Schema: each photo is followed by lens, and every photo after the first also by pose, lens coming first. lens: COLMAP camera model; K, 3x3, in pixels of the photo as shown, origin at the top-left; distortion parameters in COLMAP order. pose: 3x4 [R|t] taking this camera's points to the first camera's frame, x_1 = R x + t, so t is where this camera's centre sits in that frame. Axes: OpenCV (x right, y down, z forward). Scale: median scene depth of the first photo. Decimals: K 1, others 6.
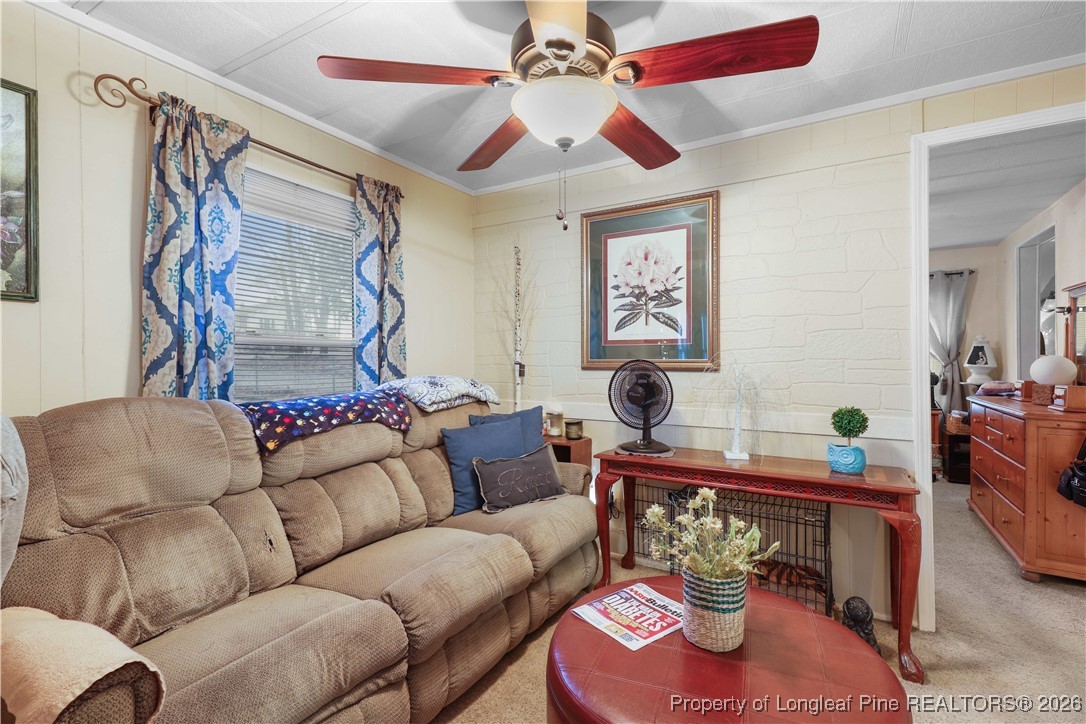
lens RADIAL K [[499.4, 0, 544.4], [0, 499.4, 360.3], [0, 0, 1]] dist [0.001791, 0.000559]
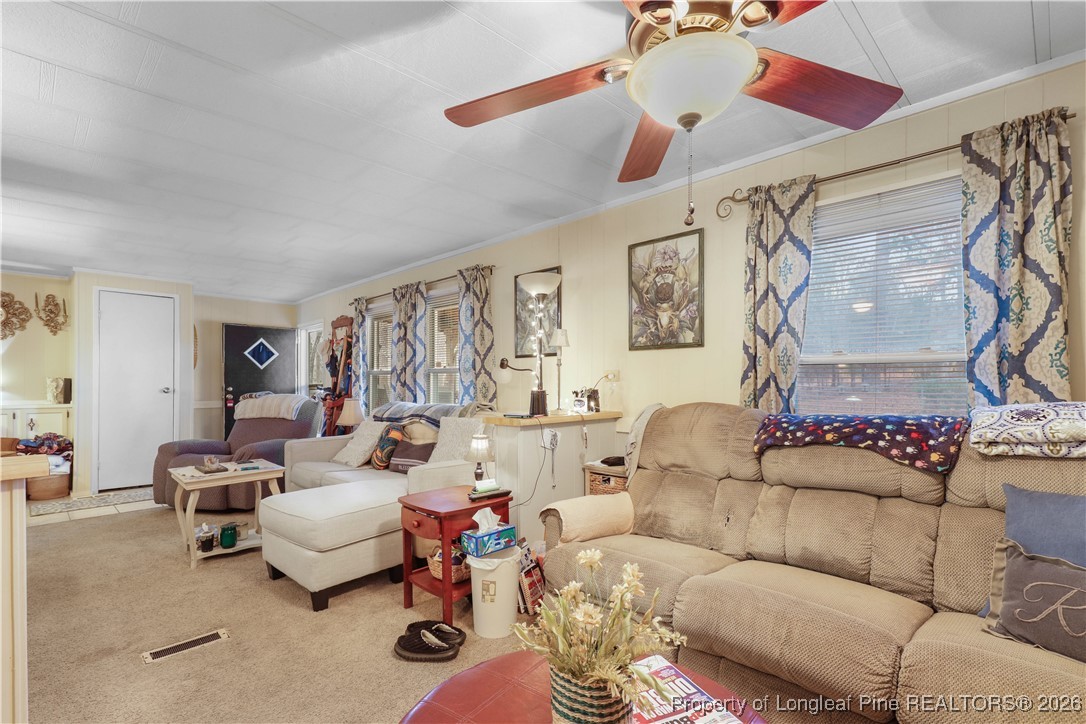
lens RADIAL K [[499.4, 0, 537.0], [0, 499.4, 382.0], [0, 0, 1]] dist [0.001791, 0.000559]
pose [[-0.255938, 0.001399, -0.966692, 0.542324], [0.003510, 0.999994, 0.000518, 0.003643], [0.966687, -0.003261, -0.255942, 0.562307]]
